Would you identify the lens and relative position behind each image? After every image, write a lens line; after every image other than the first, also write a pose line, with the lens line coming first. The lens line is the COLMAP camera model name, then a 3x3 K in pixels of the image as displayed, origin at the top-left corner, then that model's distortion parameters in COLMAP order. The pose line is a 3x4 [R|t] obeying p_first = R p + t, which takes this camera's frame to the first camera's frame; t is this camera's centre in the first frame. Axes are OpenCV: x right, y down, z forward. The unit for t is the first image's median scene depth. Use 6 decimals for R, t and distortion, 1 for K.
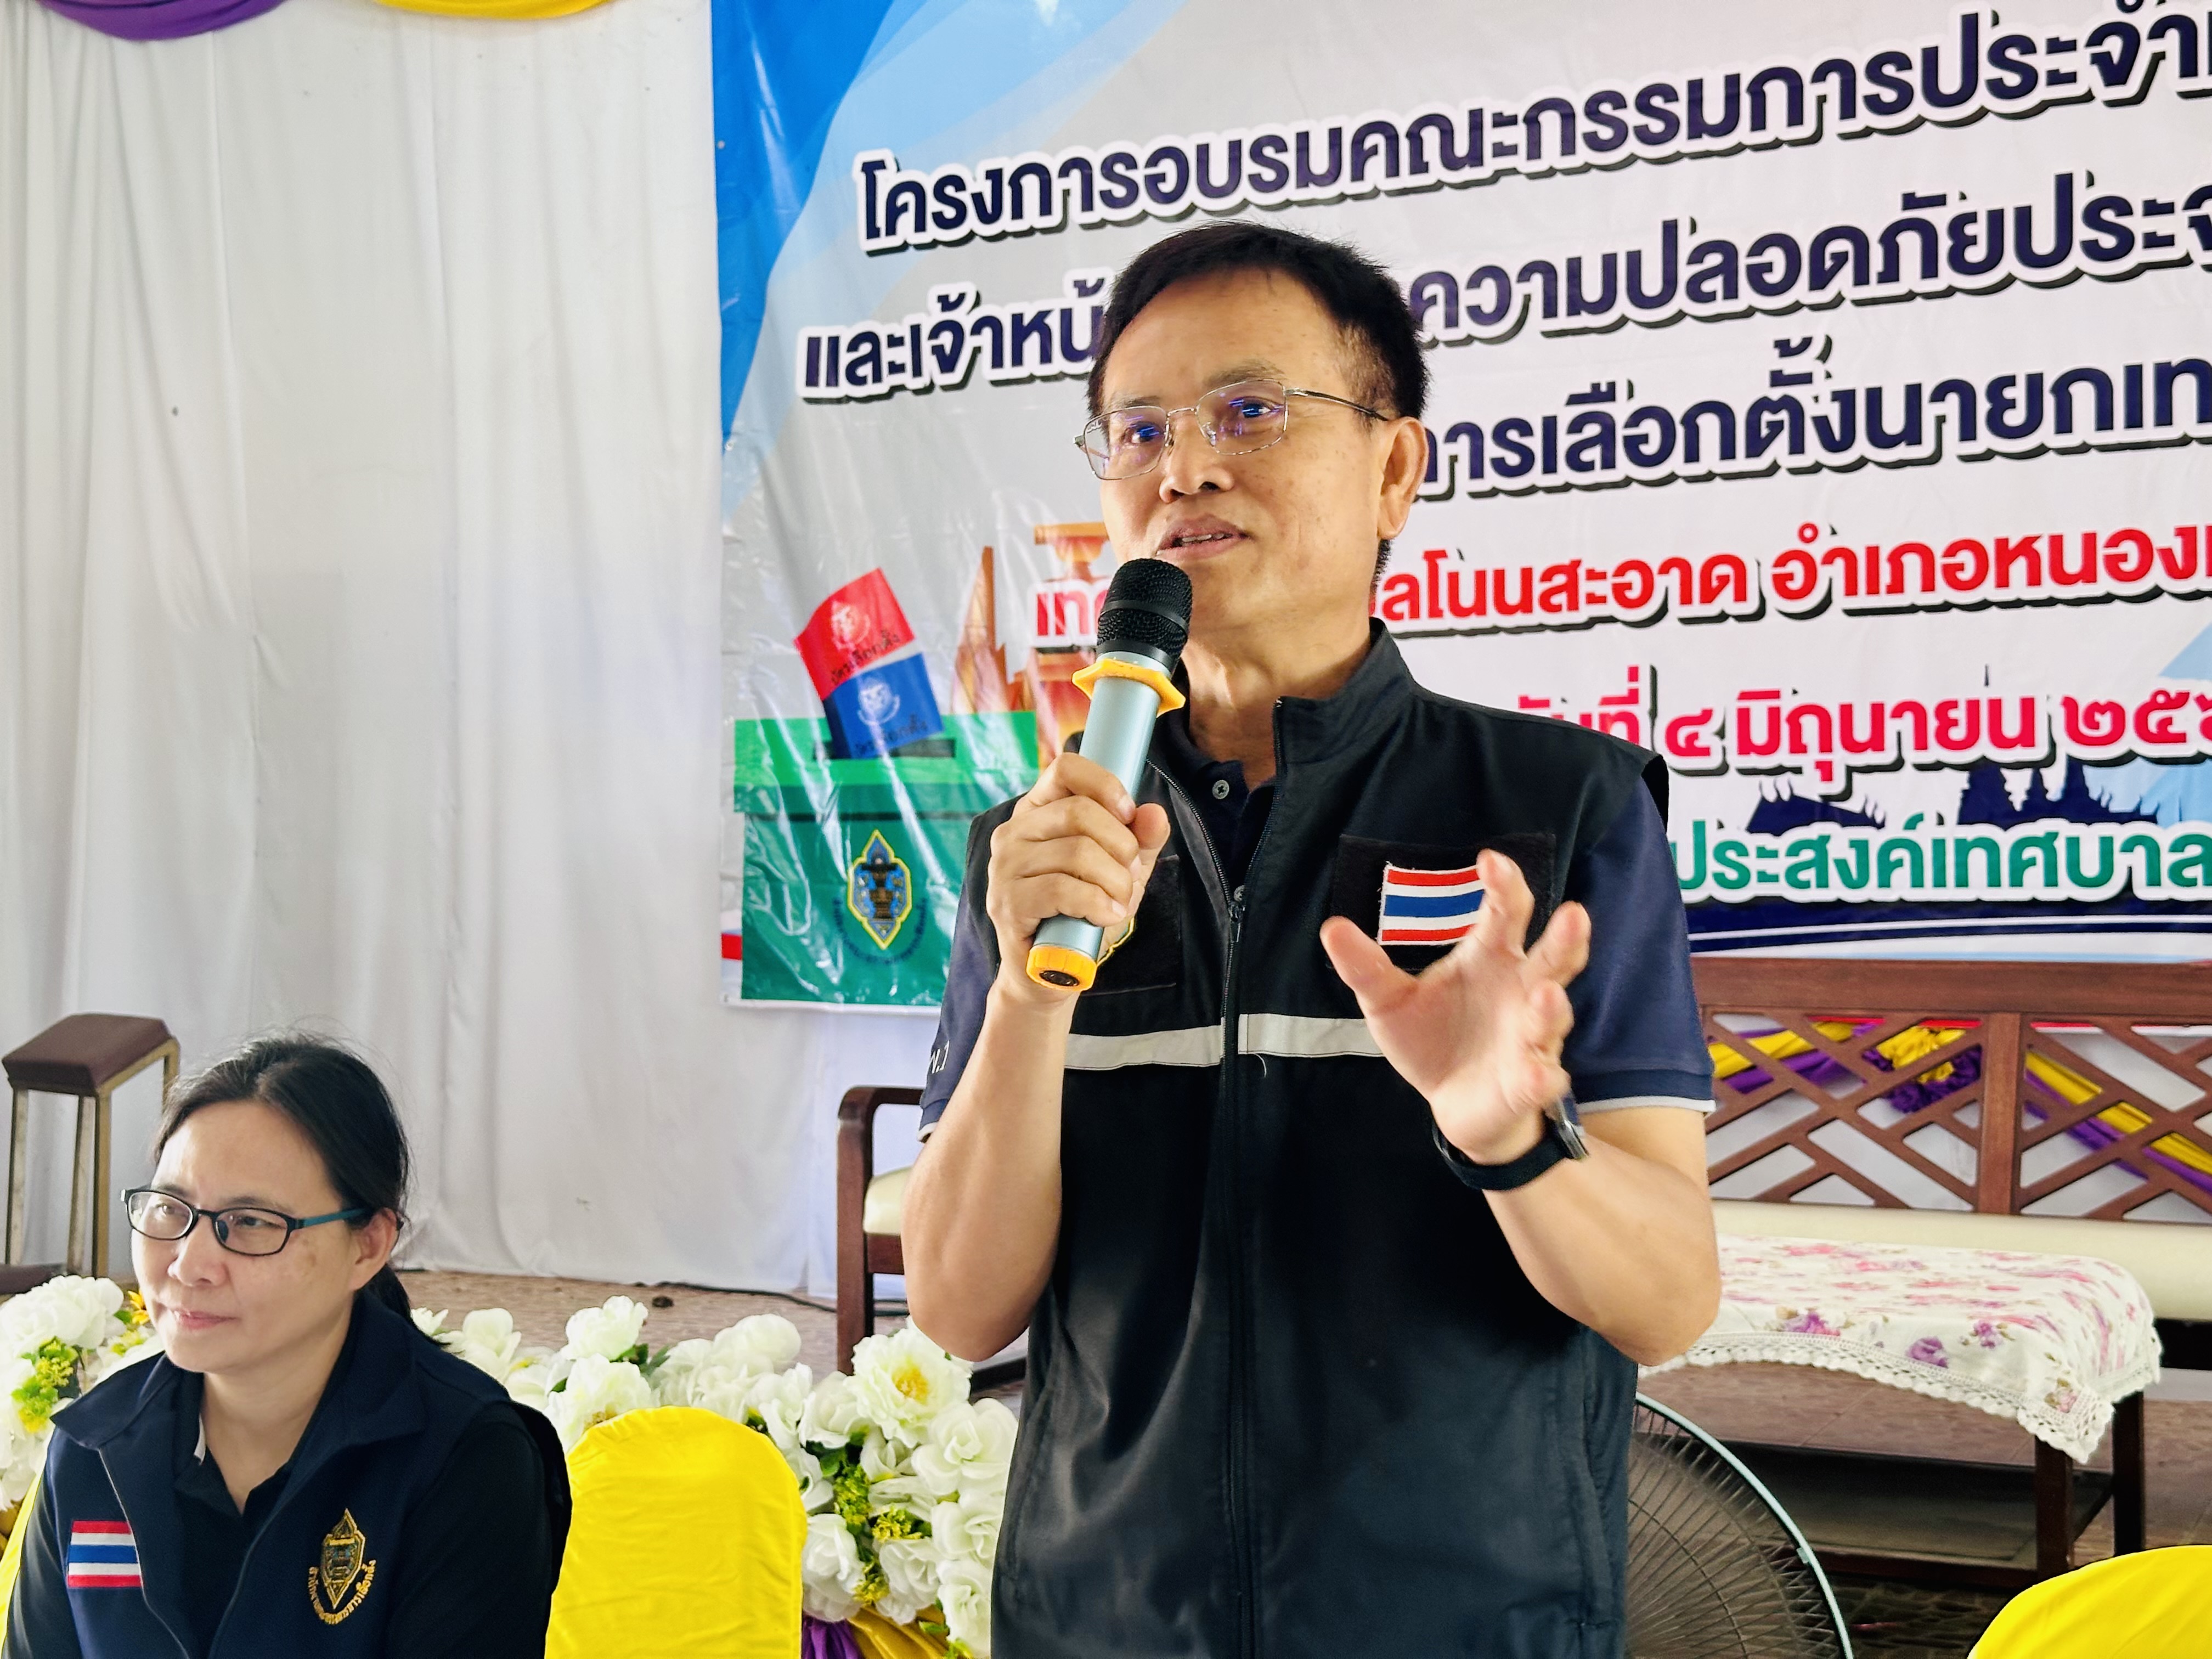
lens RADIAL K [[3058.4, 0, 1123.5], [0, 3058.4, 823.7], [0, 0, 1]] dist [0.140980, 0.000000]
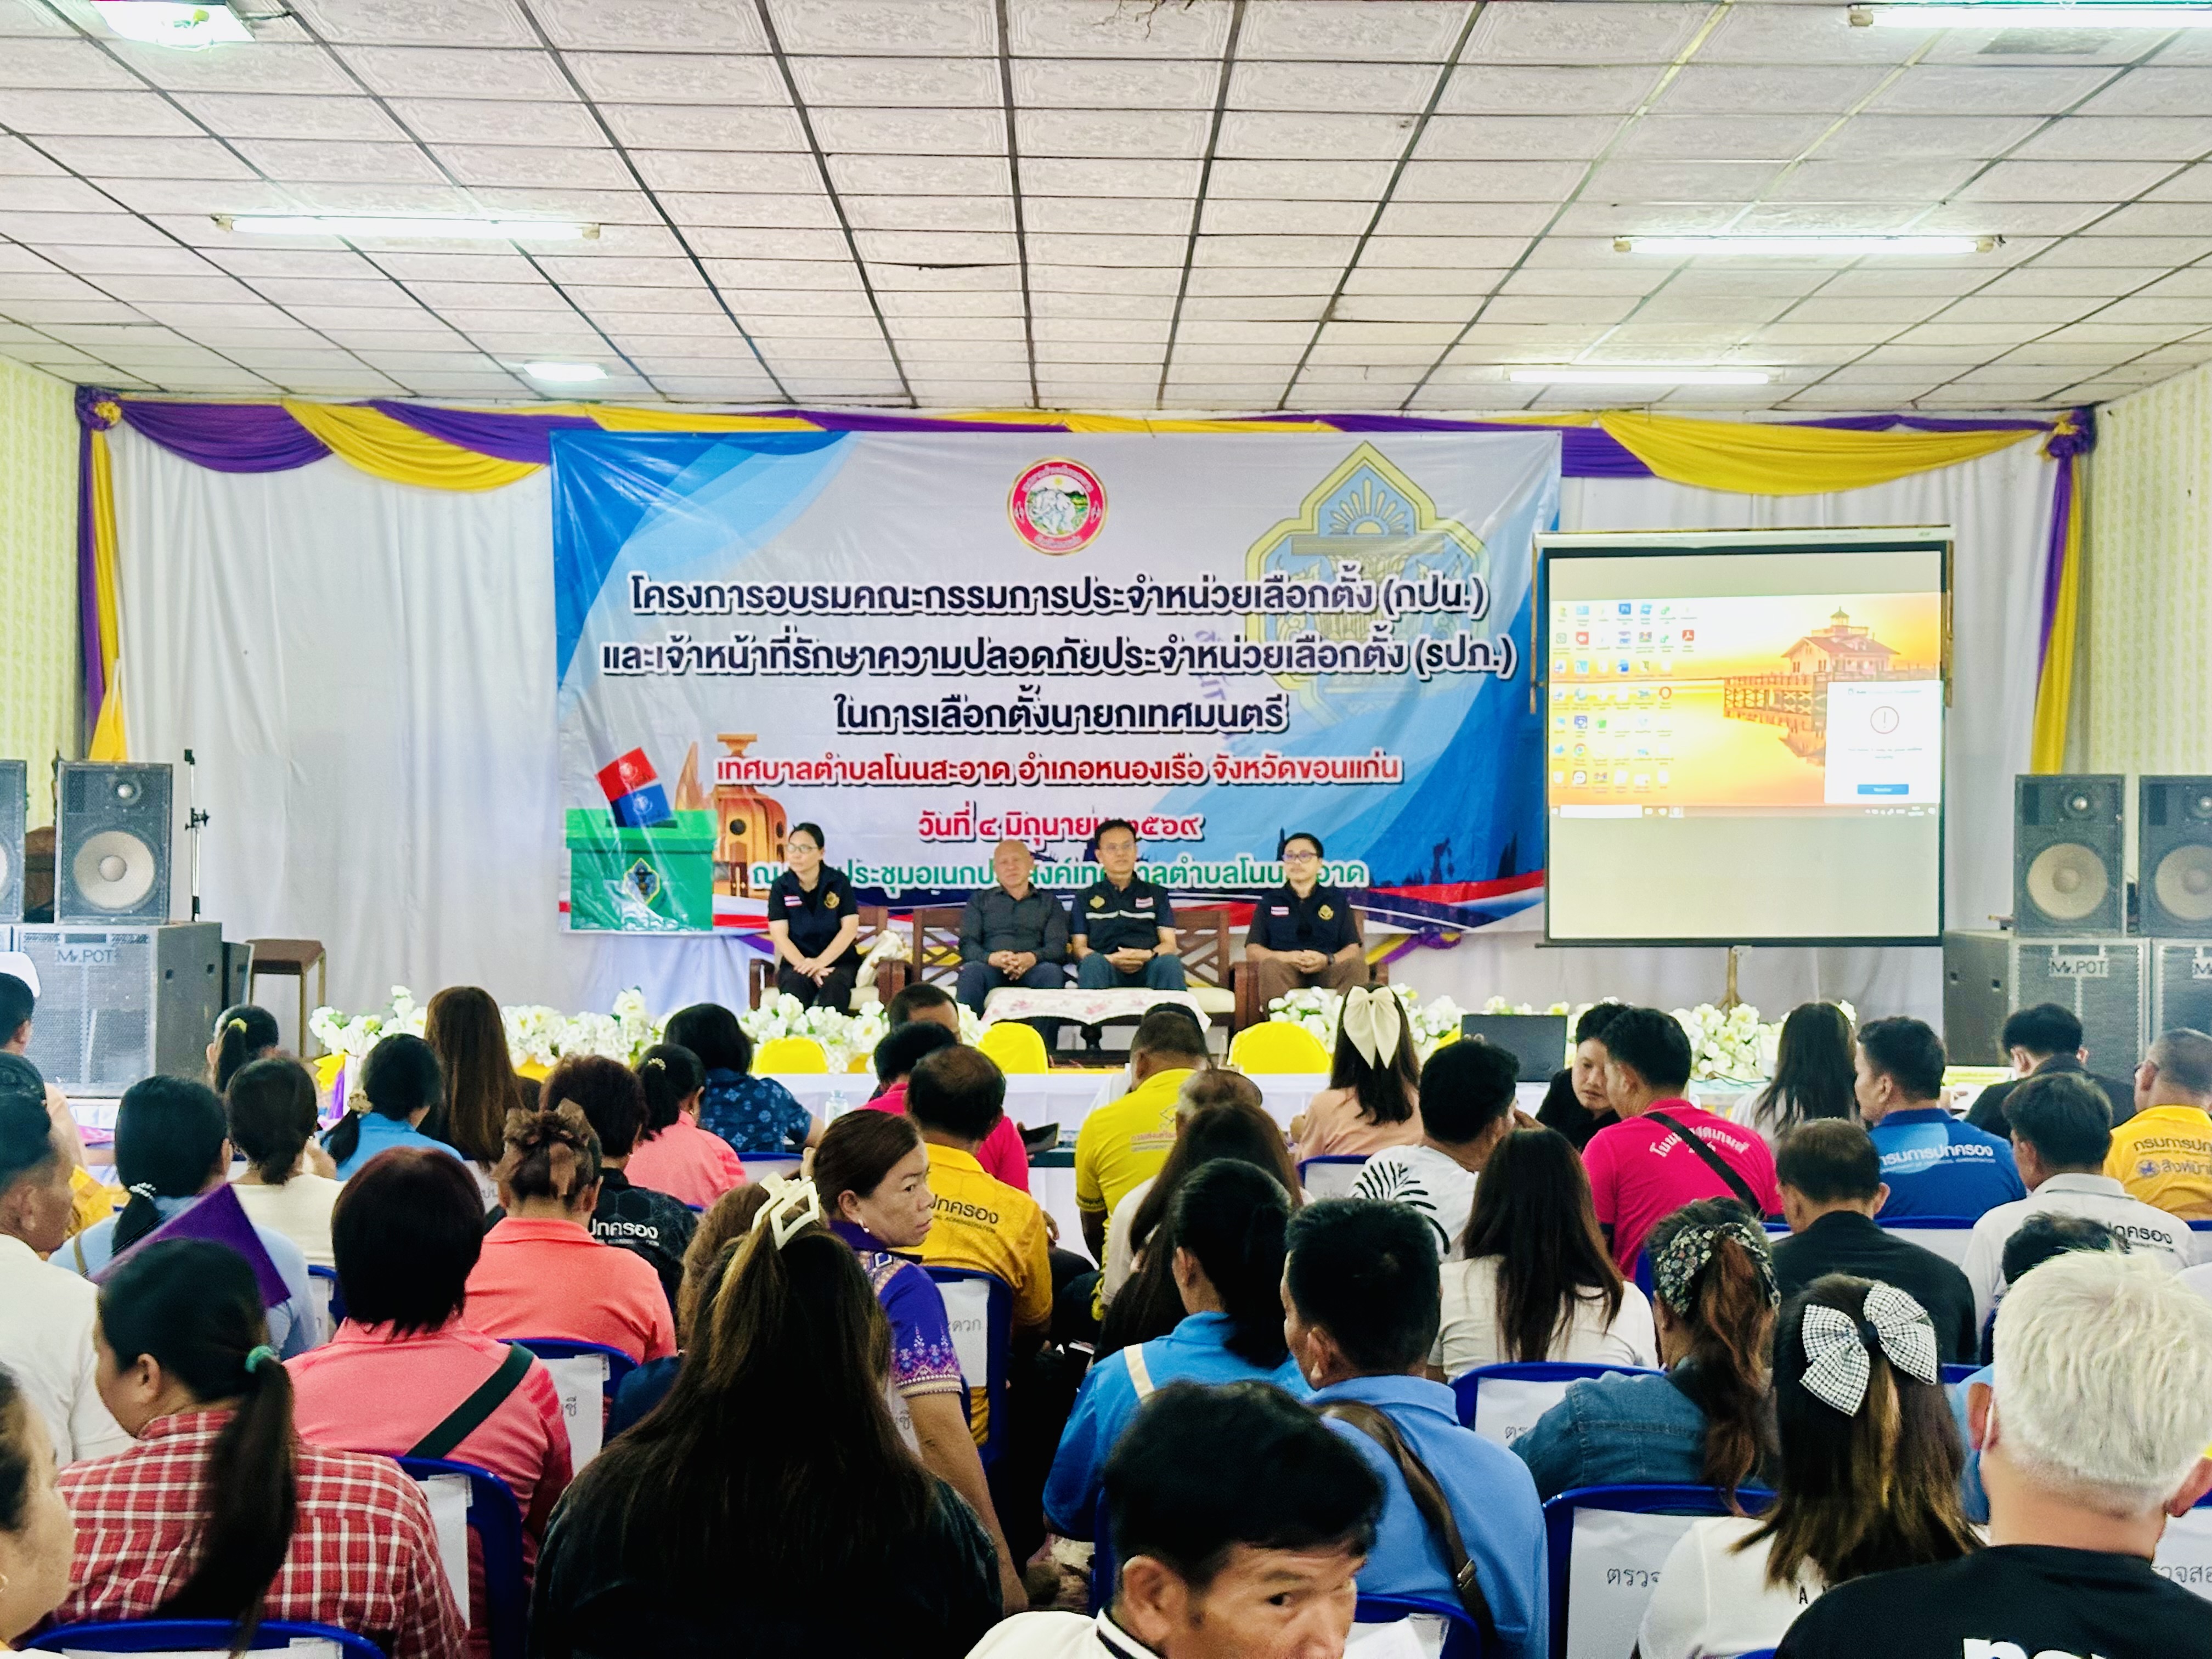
lens RADIAL K [[3058.4, 0, 1115.0], [0, 3058.4, 846.2], [0, 0, 1]] dist [0.140980, 0.000000]
pose [[0.899359, 0.002456, 0.437205, -0.910021], [-0.014771, 0.999584, 0.024771, -0.082071], [-0.436962, -0.028737, 0.899021, -1.501500]]
